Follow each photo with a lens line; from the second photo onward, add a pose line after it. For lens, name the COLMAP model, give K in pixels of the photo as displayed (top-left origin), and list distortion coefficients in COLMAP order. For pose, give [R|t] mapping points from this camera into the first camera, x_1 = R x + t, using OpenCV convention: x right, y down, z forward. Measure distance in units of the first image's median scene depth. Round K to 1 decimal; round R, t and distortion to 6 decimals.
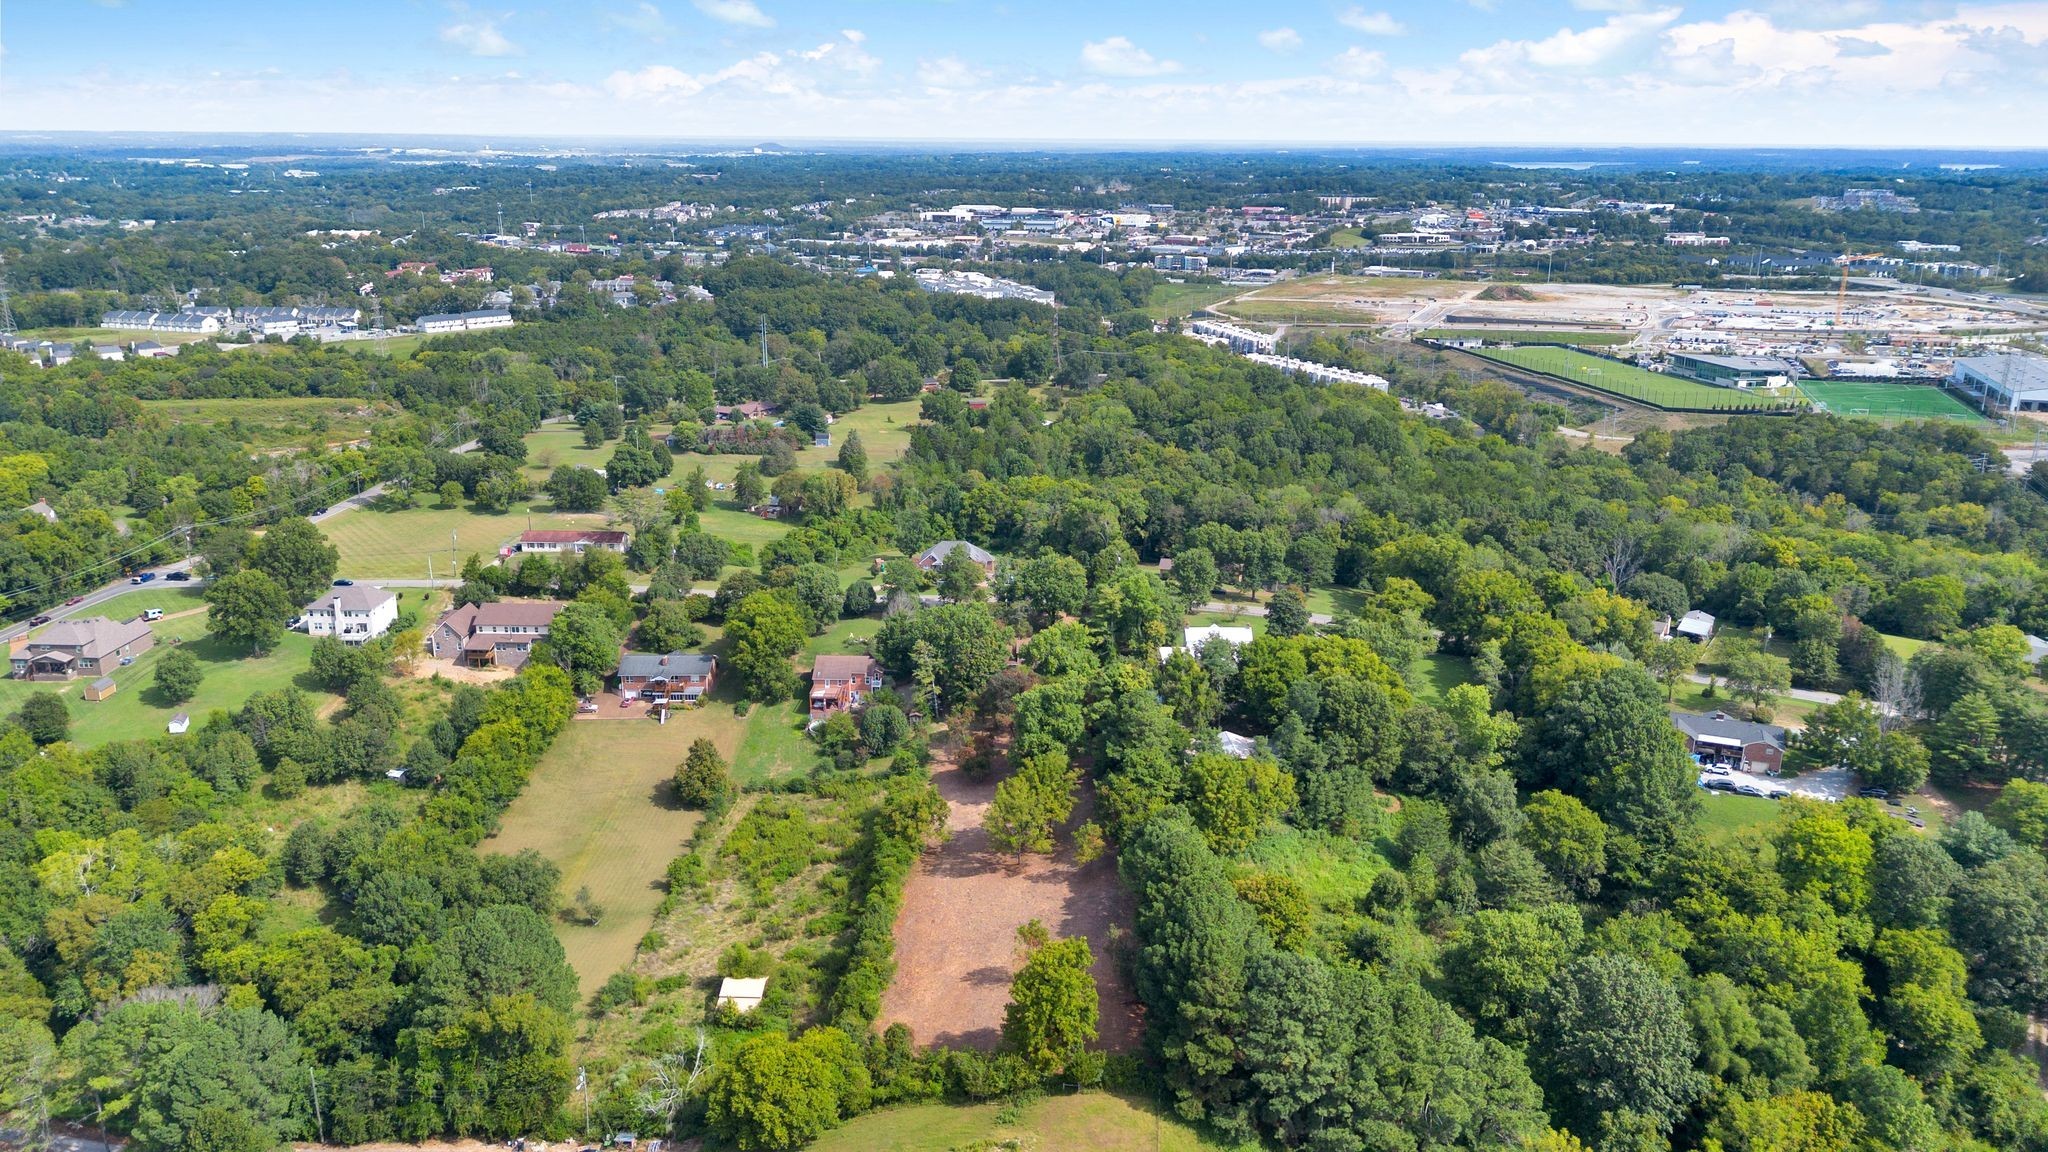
lens RADIAL K [[1525.4, 0, 1024.4], [0, 1525.4, 584.3], [0, 0, 1]] dist [0.091185, -0.108669]
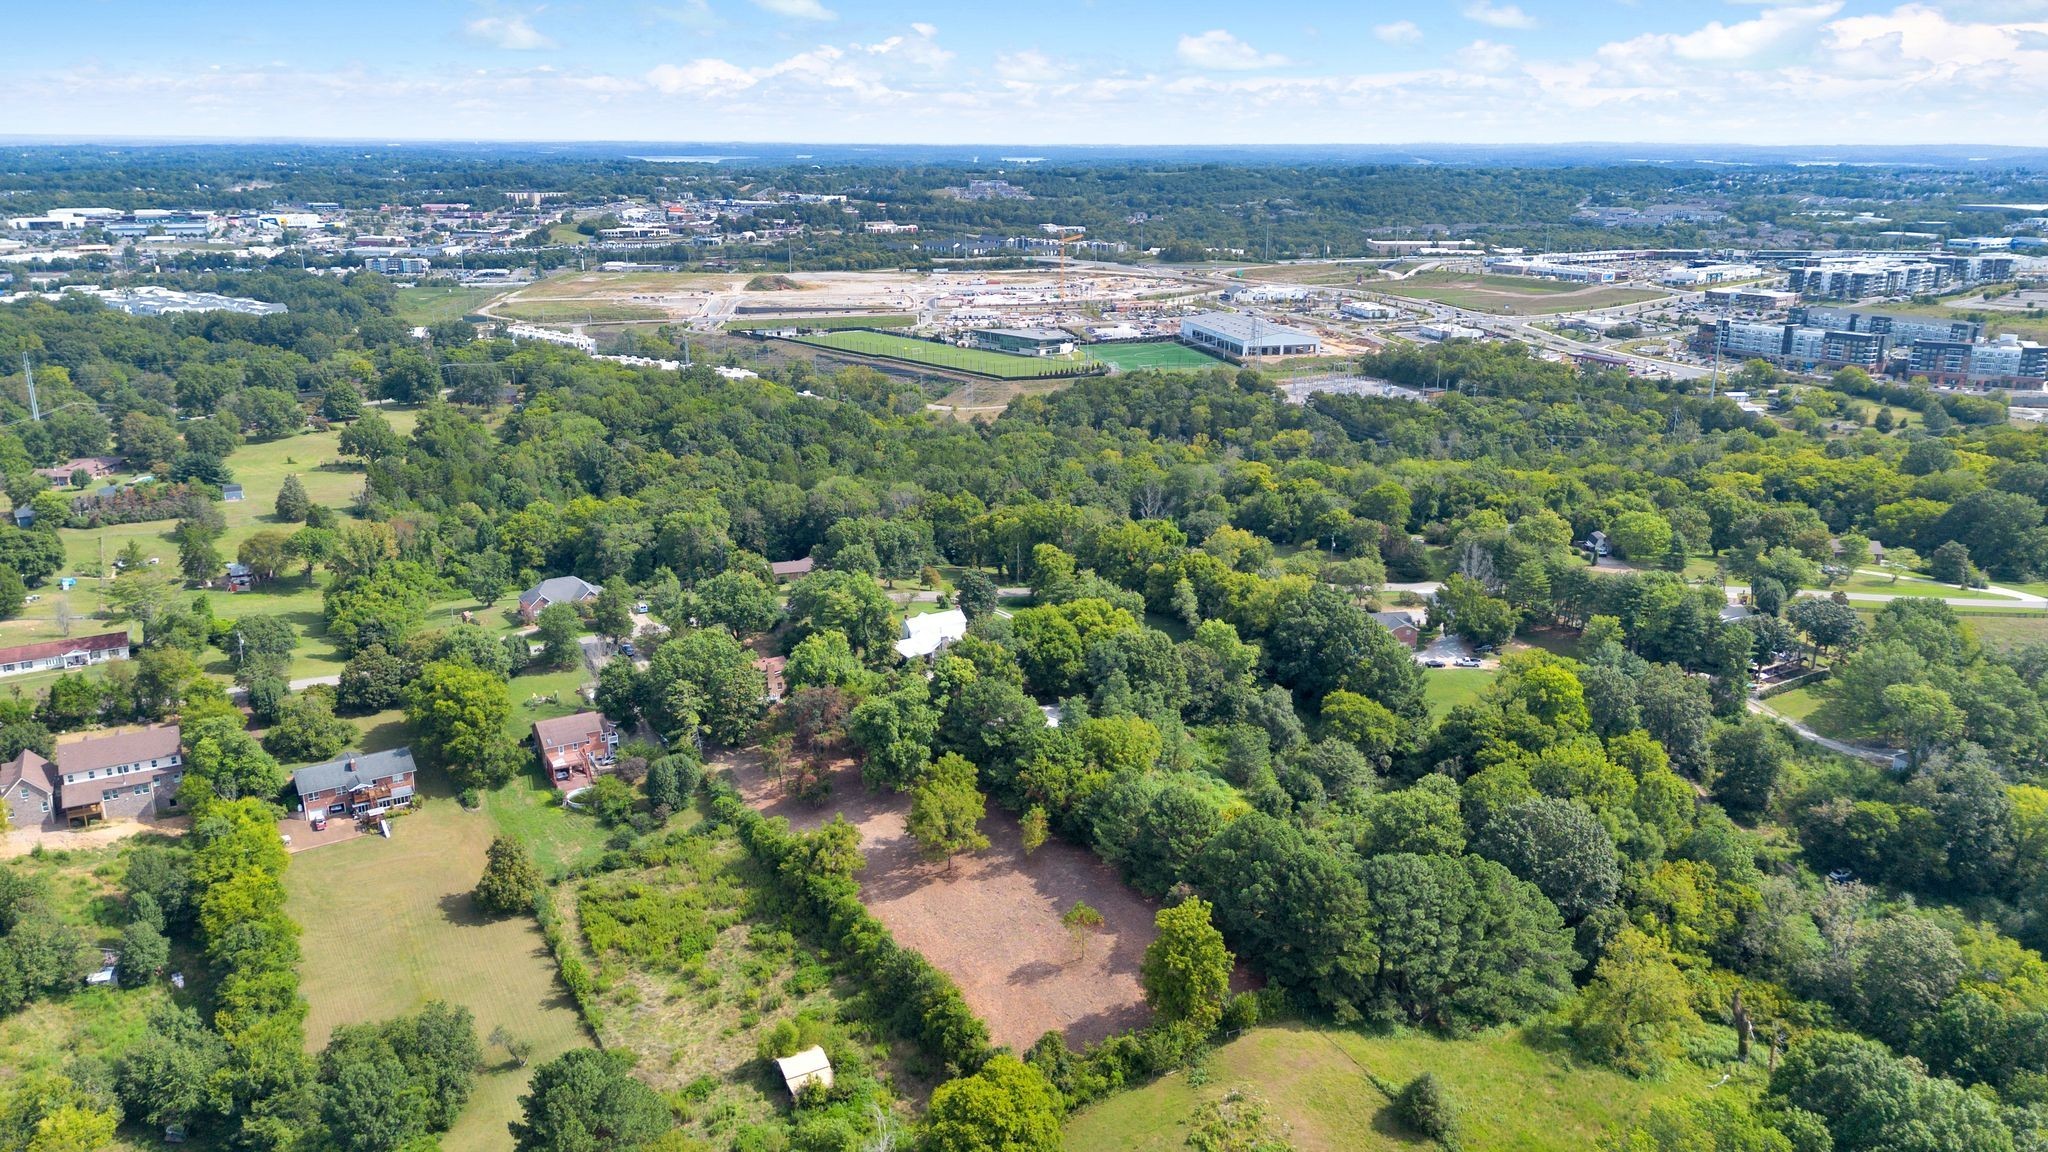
lens RADIAL K [[1516.8, 0, 1032.3], [0, 1516.8, 622.9], [0, 0, 1]] dist [0.088385, -0.104140]
pose [[0.838575, -0.169219, 0.517839, -0.214169], [0.154570, 0.985377, 0.071694, -0.017845], [-0.522398, 0.019922, 0.852469, 0.061930]]
